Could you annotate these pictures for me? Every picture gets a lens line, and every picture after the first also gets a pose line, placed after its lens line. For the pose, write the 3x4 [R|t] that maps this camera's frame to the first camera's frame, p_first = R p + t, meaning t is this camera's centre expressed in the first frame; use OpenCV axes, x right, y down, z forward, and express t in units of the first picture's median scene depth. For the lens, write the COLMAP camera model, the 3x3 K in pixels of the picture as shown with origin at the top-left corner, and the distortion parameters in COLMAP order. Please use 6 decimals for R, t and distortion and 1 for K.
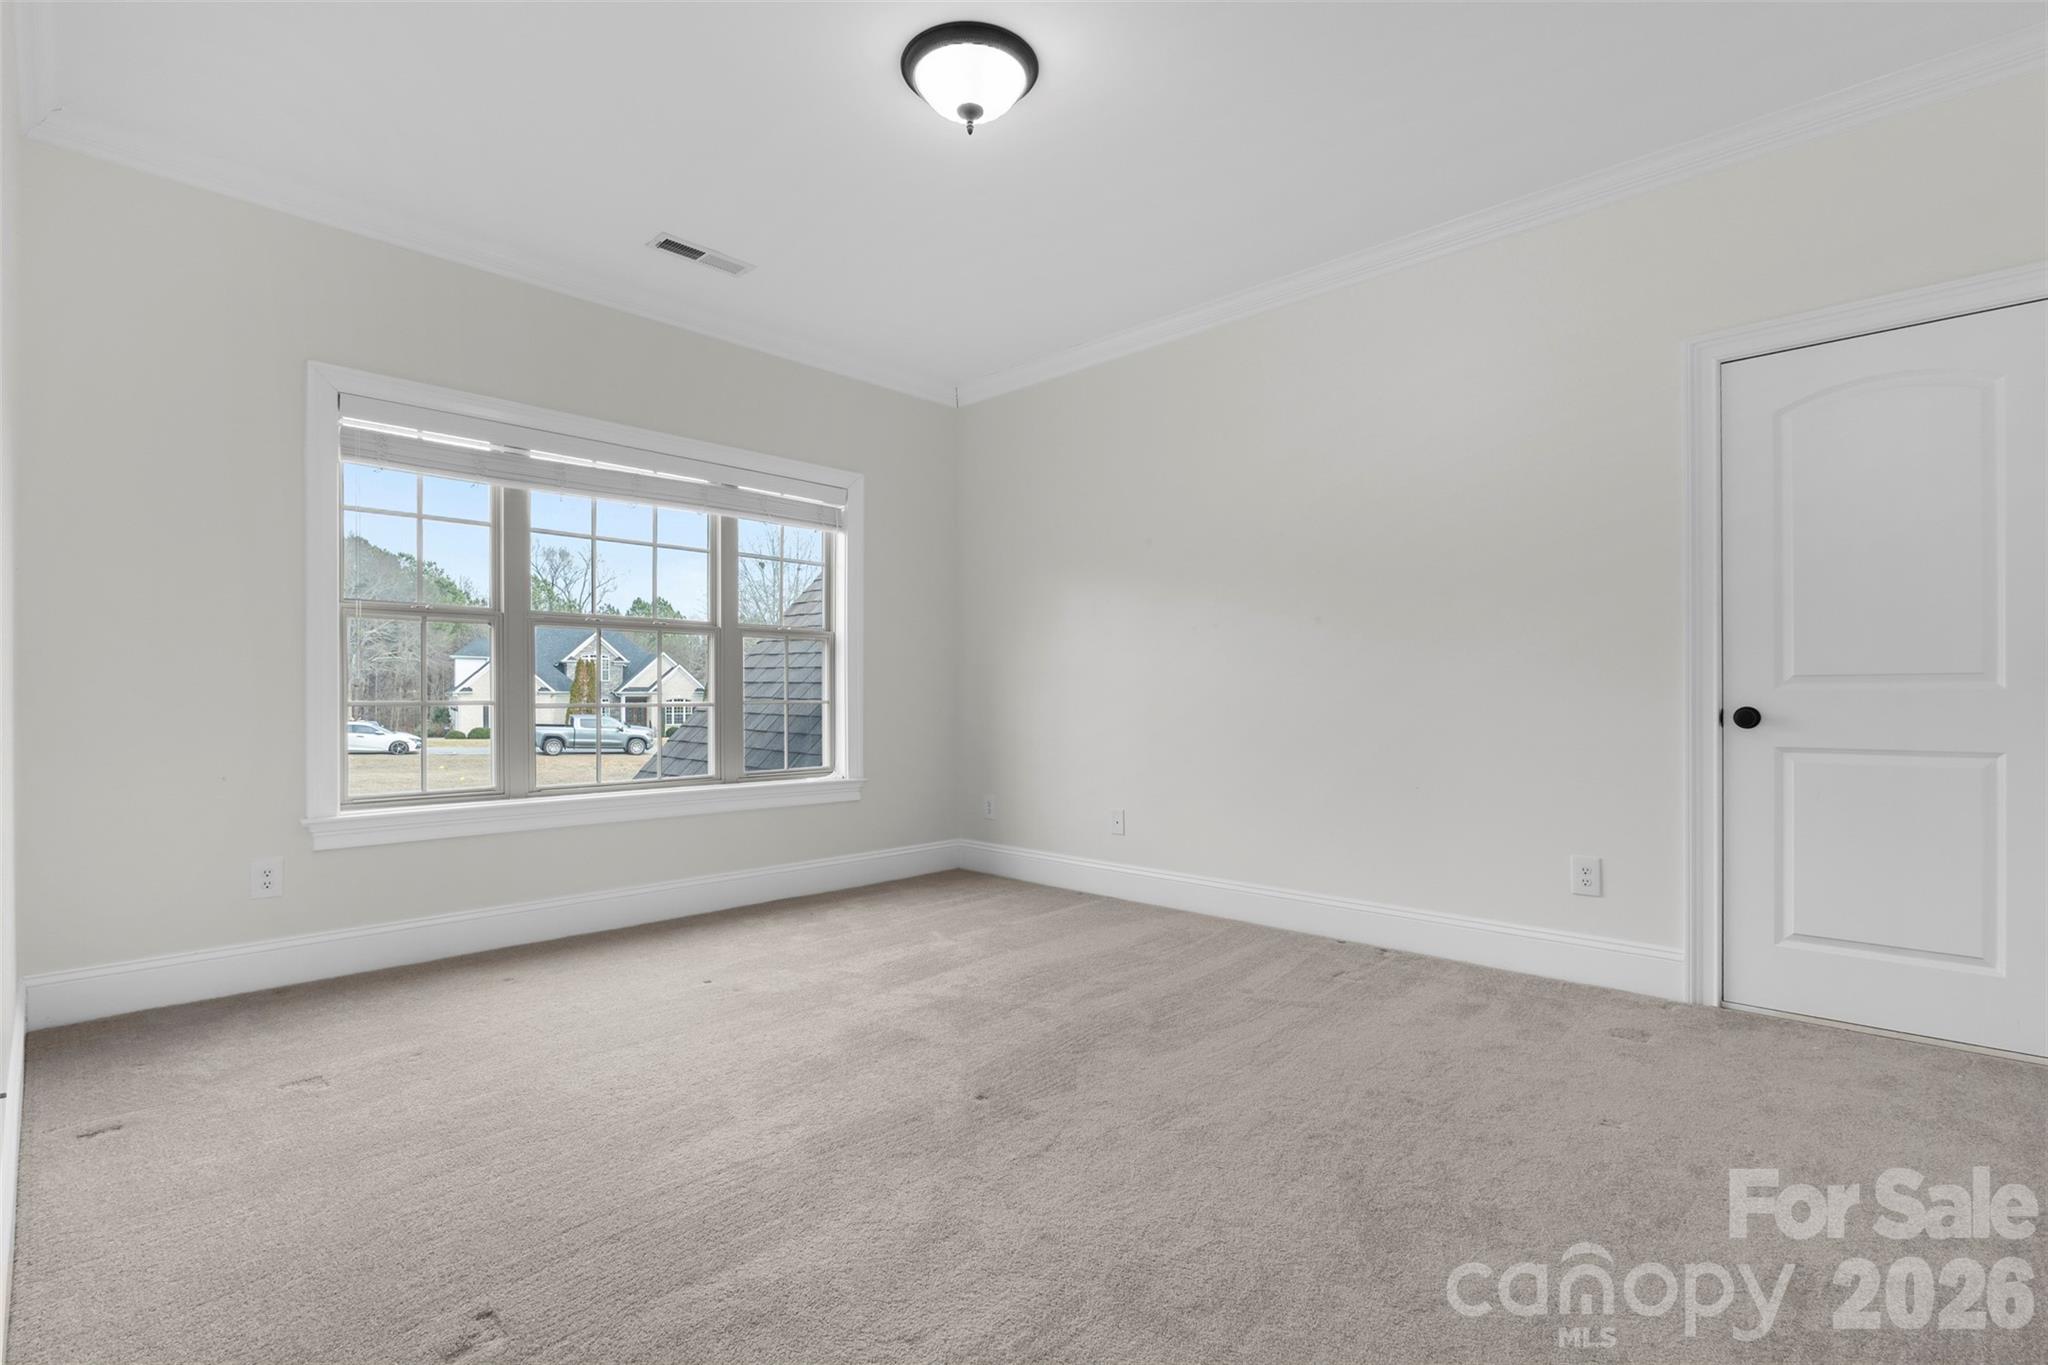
lens RADIAL K [[948.1, 0, 1018.4], [0, 948.1, 693.3], [0, 0, 1]] dist [-0.011931, -0.000072]
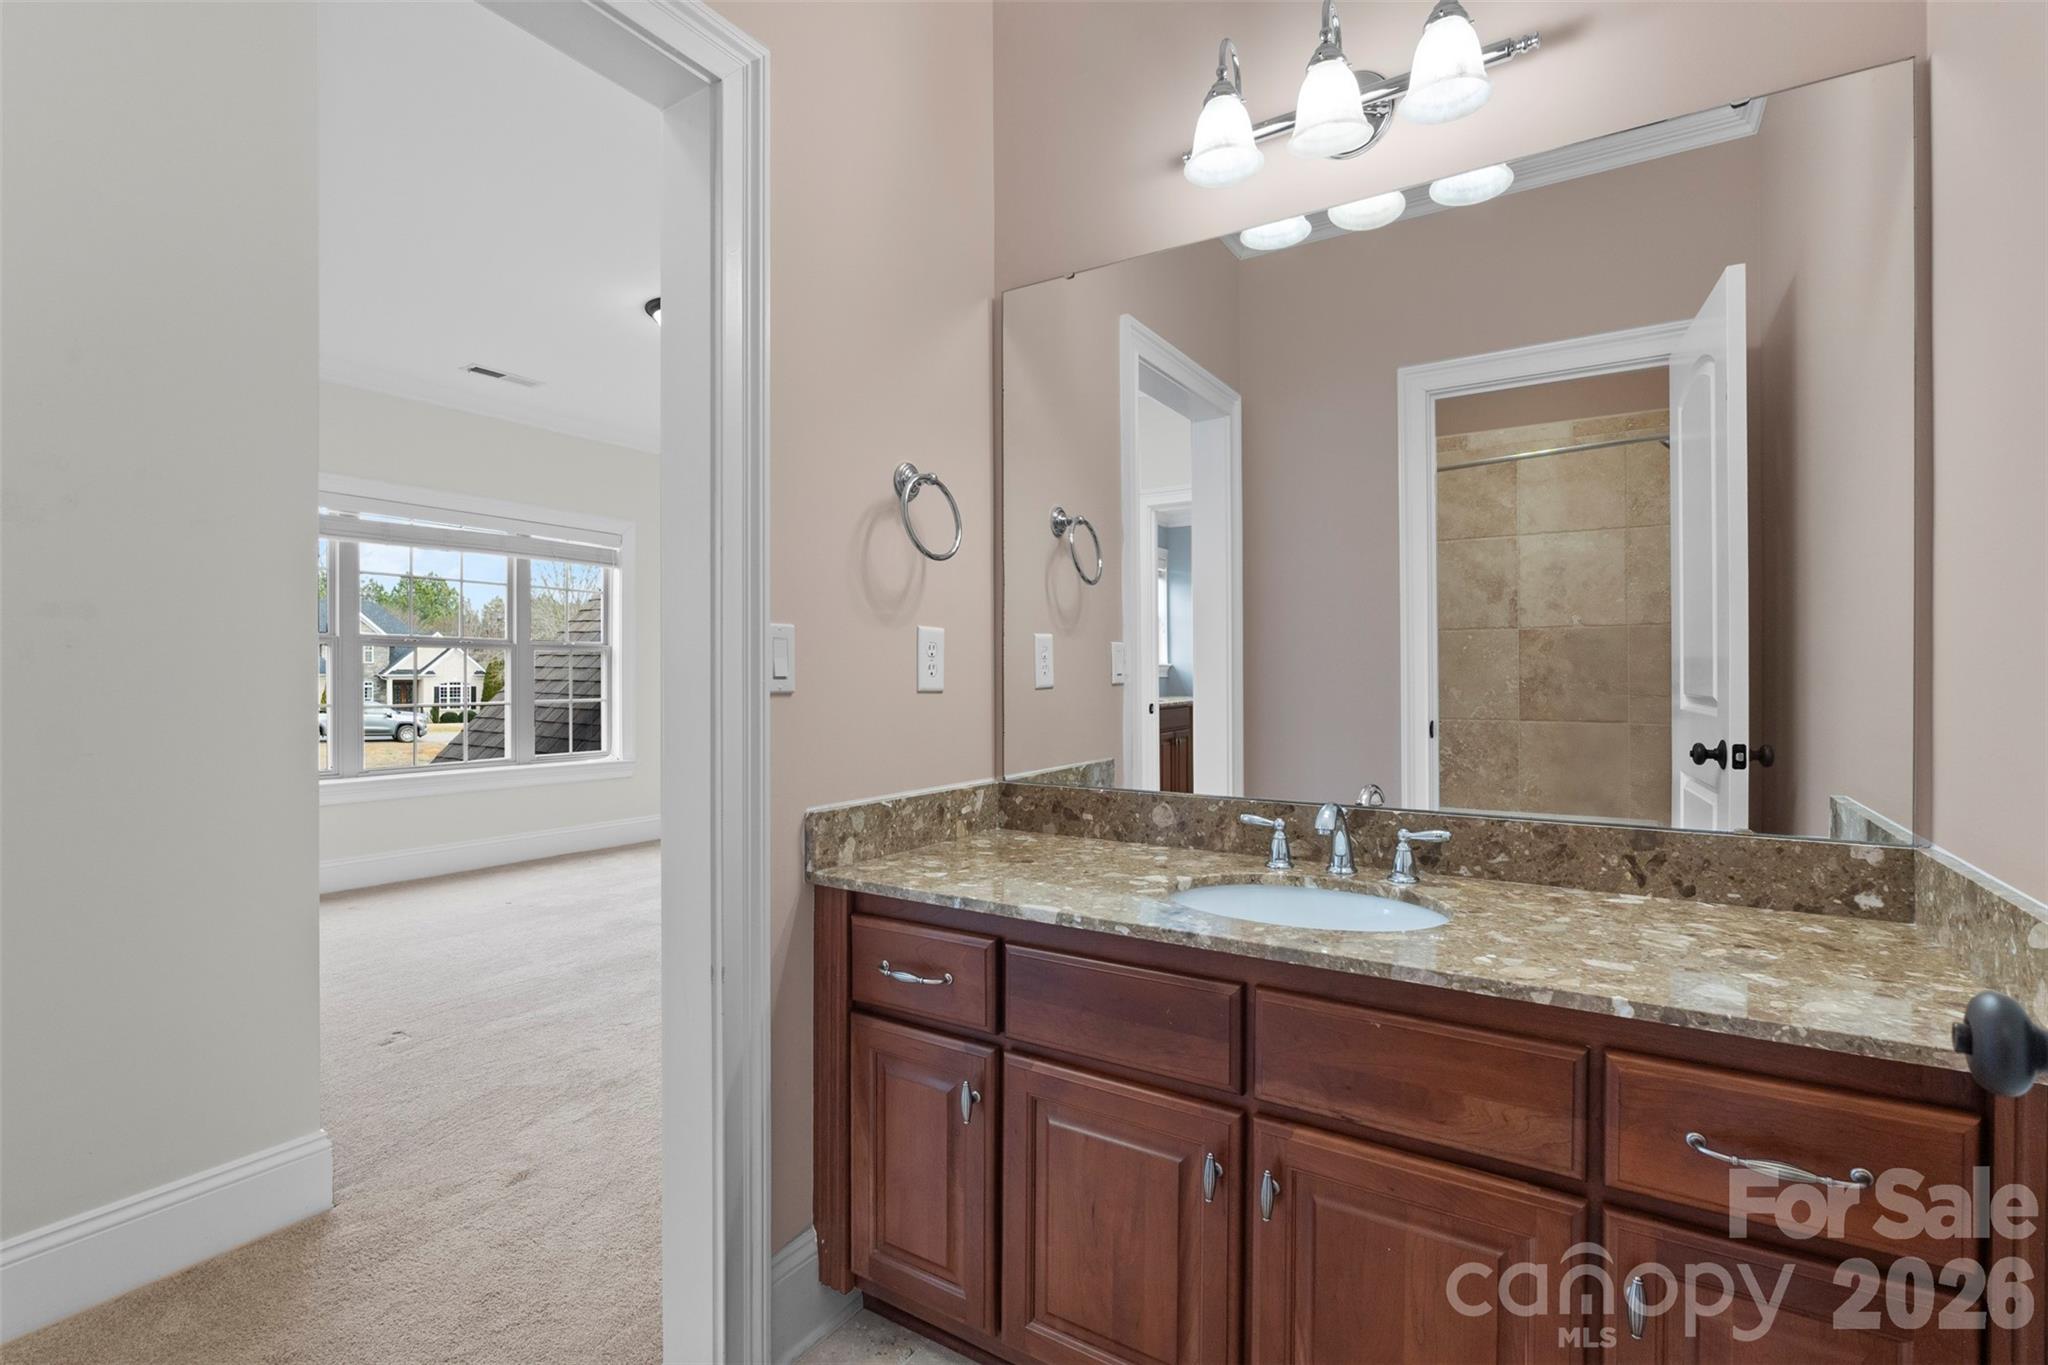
lens RADIAL K [[936.6, 0, 1016.9], [0, 936.6, 671.8], [0, 0, 1]] dist [-0.010302, 0.000989]
pose [[0.980231, 0.001697, 0.197848, 0.090483], [-0.000973, 0.999992, -0.003754, -0.023932], [-0.197853, 0.003487, 0.980226, -0.335542]]
